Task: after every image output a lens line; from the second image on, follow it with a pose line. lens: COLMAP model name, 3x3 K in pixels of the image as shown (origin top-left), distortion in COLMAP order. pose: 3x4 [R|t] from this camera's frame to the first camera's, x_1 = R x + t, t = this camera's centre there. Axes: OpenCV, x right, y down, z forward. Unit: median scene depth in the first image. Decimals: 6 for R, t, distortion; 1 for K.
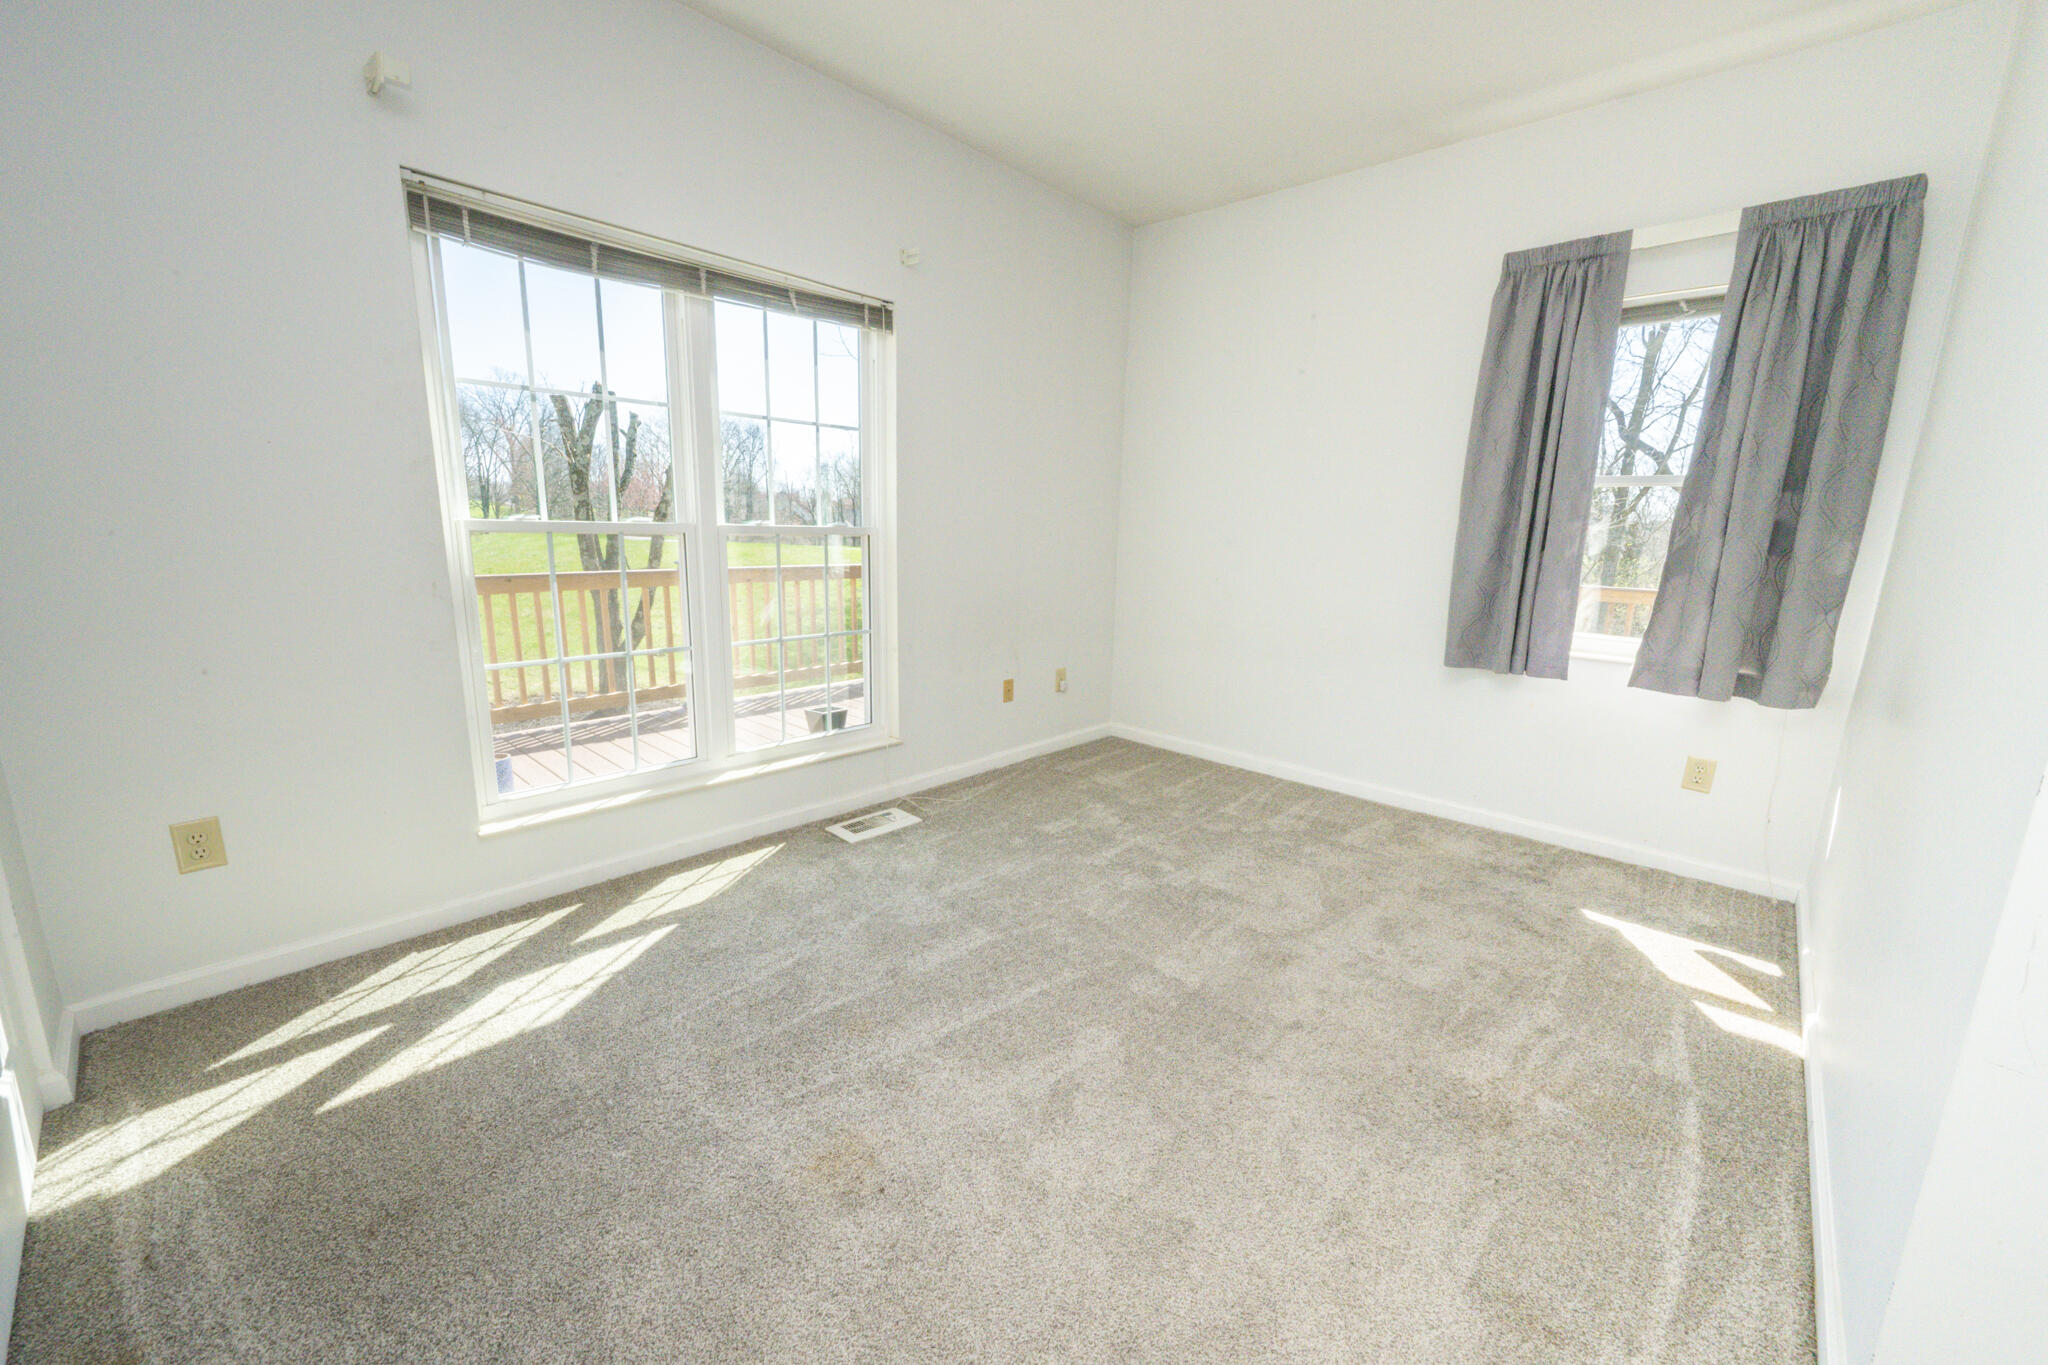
lens RADIAL K [[802.9, 0, 1022.2], [0, 802.9, 689.3], [0, 0, 1]] dist [-0.000889, 0.000464]
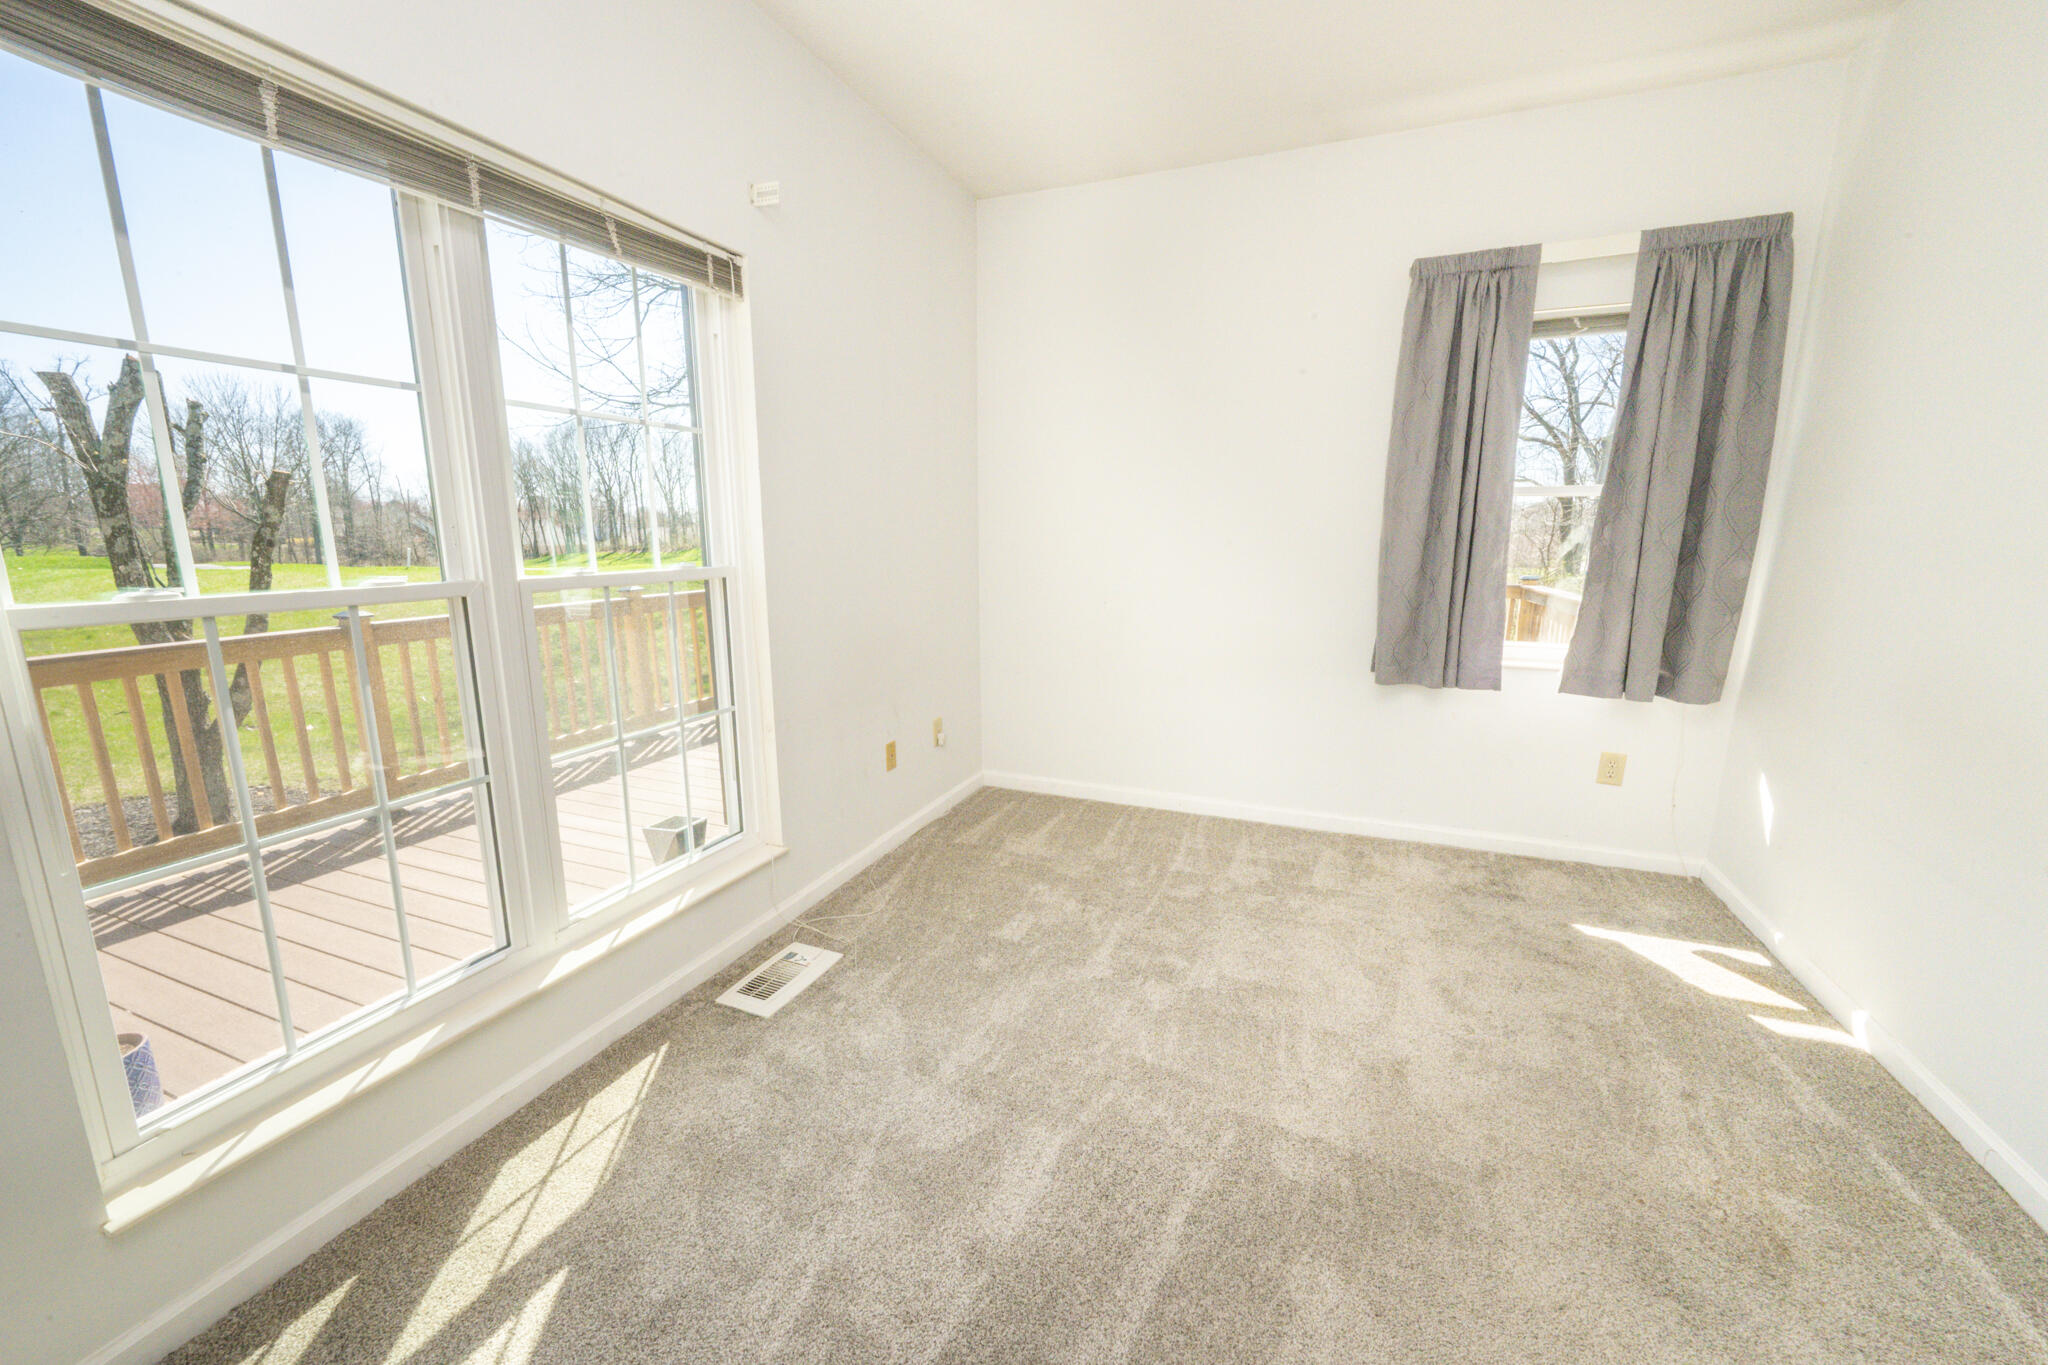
lens RADIAL K [[802.9, 0, 1015.5], [0, 802.9, 690.0], [0, 0, 1]] dist [-0.000889, 0.000464]
pose [[0.934003, -0.098212, 0.343500, -0.247493], [0.098947, 0.994973, 0.015433, -0.093566], [-0.343289, 0.019574, 0.939026, 0.283593]]
